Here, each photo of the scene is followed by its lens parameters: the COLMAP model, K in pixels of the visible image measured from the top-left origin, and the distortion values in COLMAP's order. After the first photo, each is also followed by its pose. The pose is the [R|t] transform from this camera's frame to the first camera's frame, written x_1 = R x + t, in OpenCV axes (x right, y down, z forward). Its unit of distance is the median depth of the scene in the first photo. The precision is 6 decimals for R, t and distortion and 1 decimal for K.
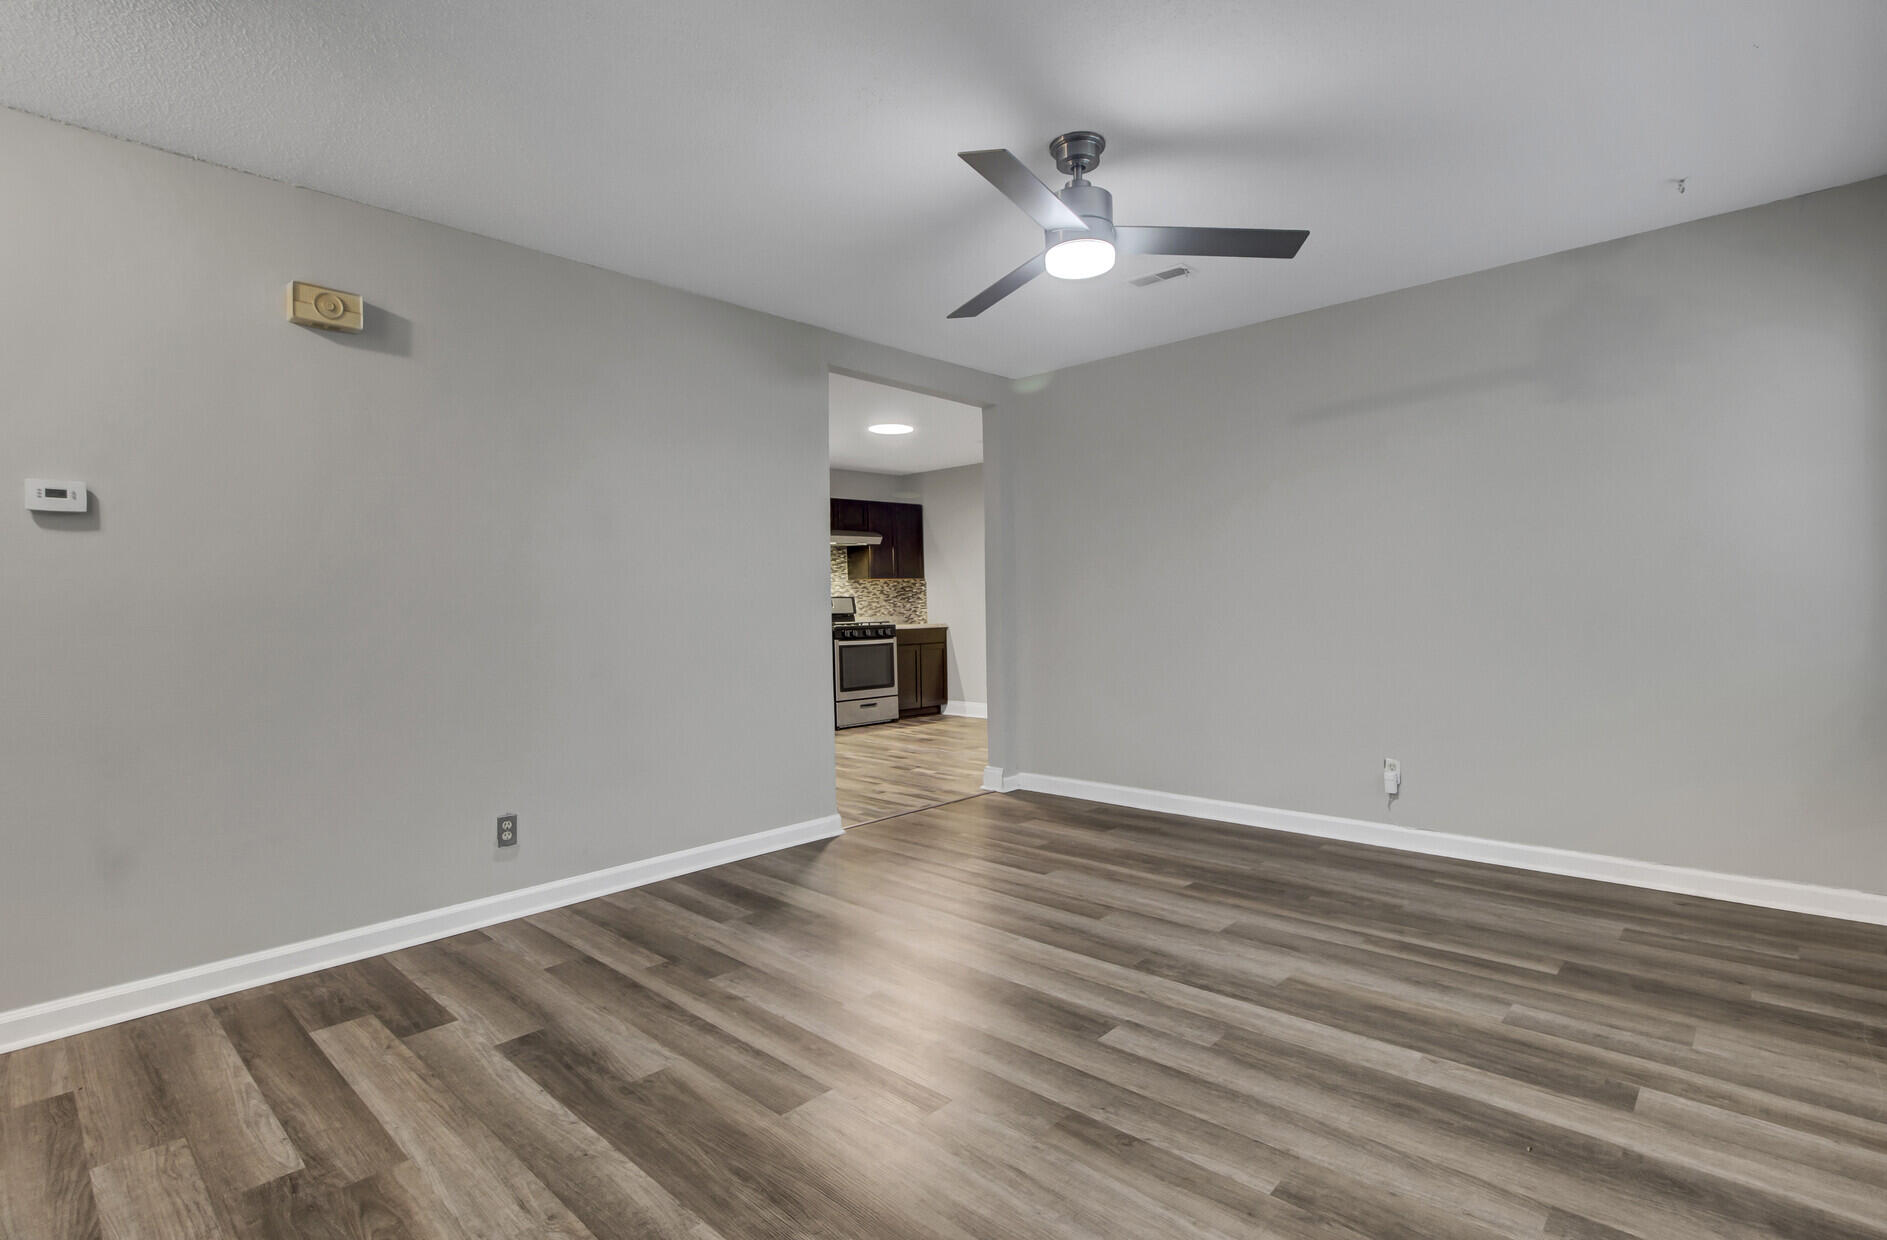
lens RADIAL K [[889.9, 0, 944.5], [0, 889.9, 583.1], [0, 0, 1]] dist [-0.028003, 0.020460]
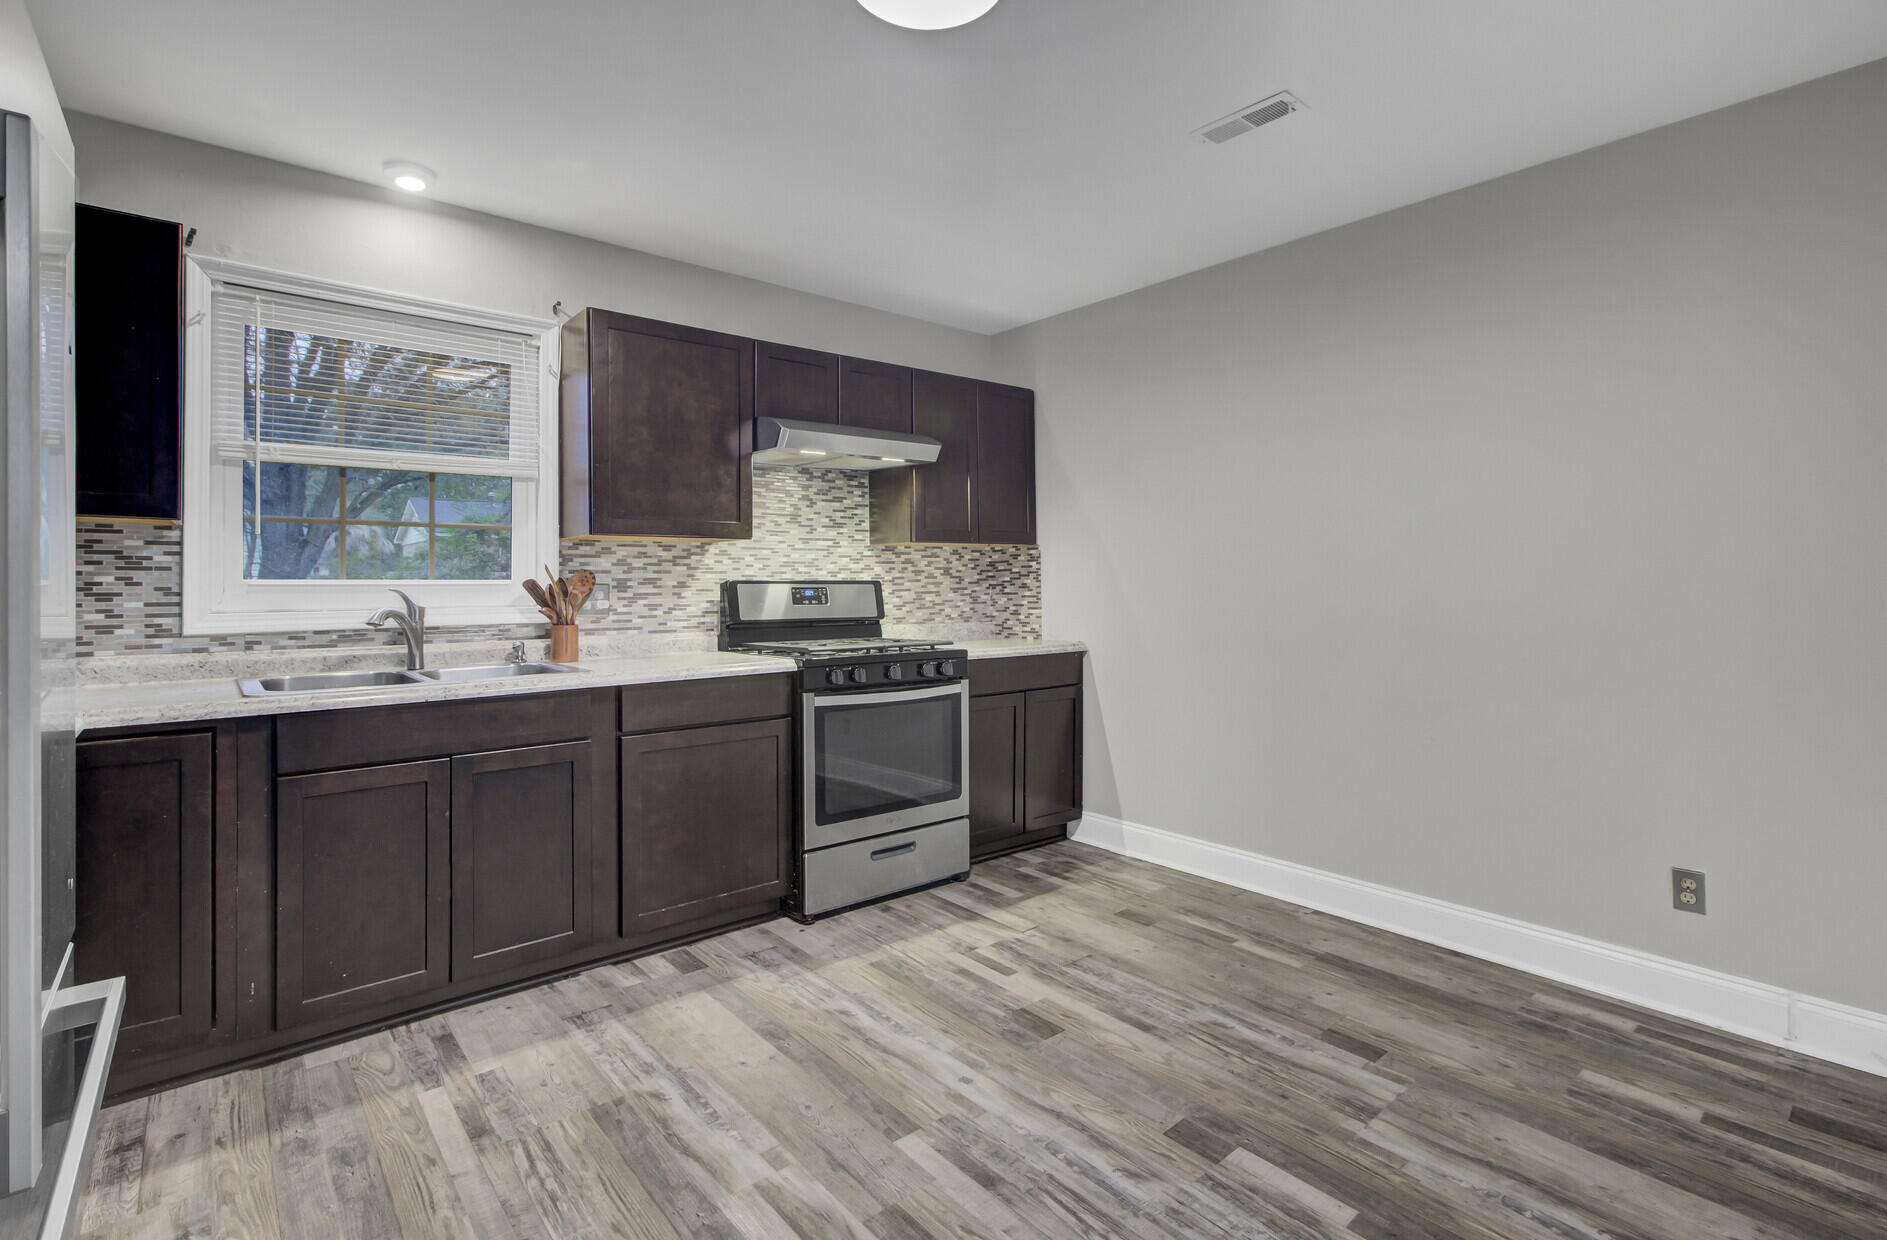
lens RADIAL K [[900.0, 0, 939.5], [0, 900.0, 594.3], [0, 0, 1]] dist [-0.000039, 0.049923]
pose [[0.991515, 0.021625, -0.128185, -0.013561], [-0.016712, 0.999088, 0.039287, 0.003673], [0.128917, -0.036812, 0.990972, 0.575750]]
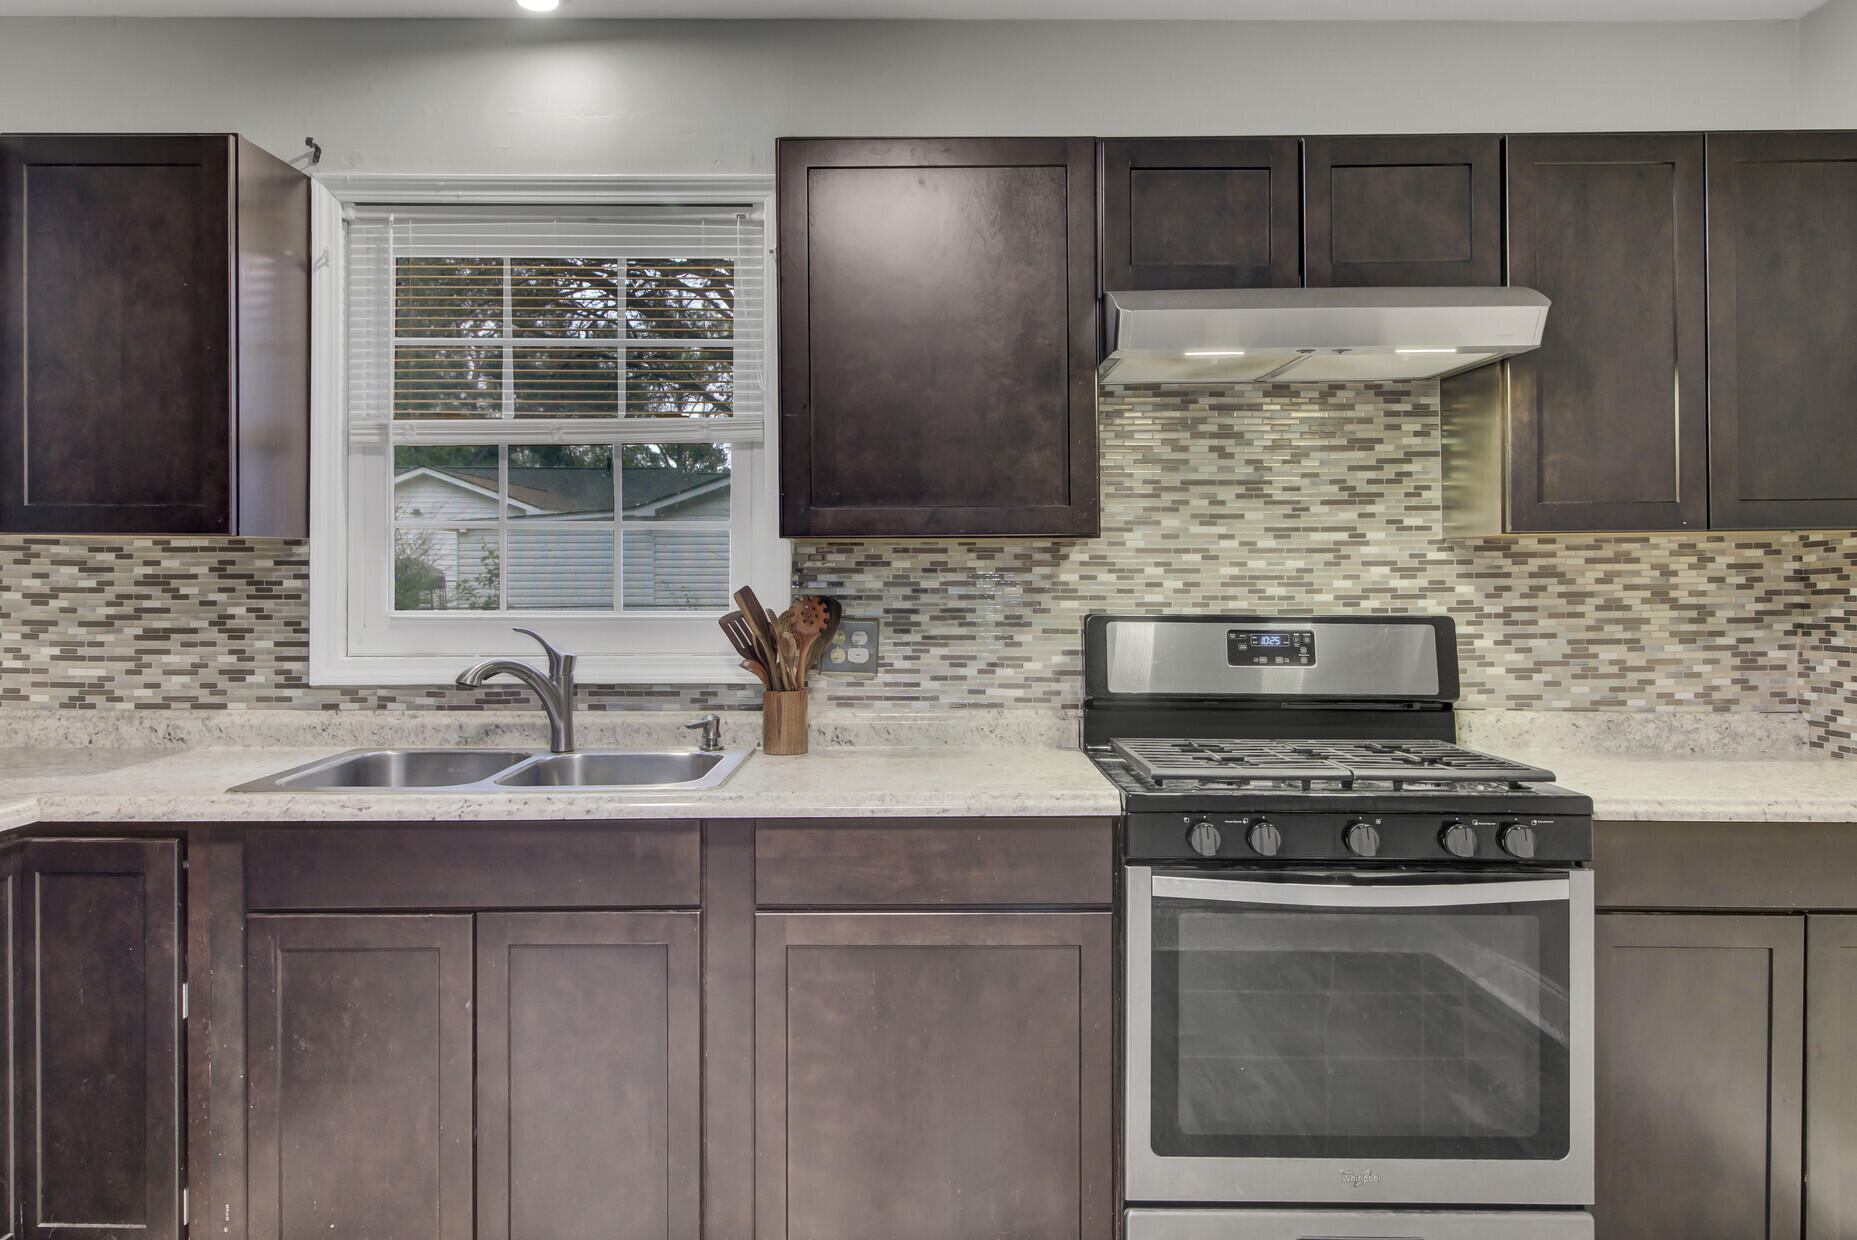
lens RADIAL K [[1379.6, 0, 929.9], [0, 1379.6, 583.8], [0, 0, 1]] dist [0.020622, -0.000869]
pose [[0.685558, 0.029421, -0.727423, 0.052324], [-0.000815, 0.999213, 0.039645, -0.005523], [0.728018, -0.026586, 0.685043, 0.724234]]
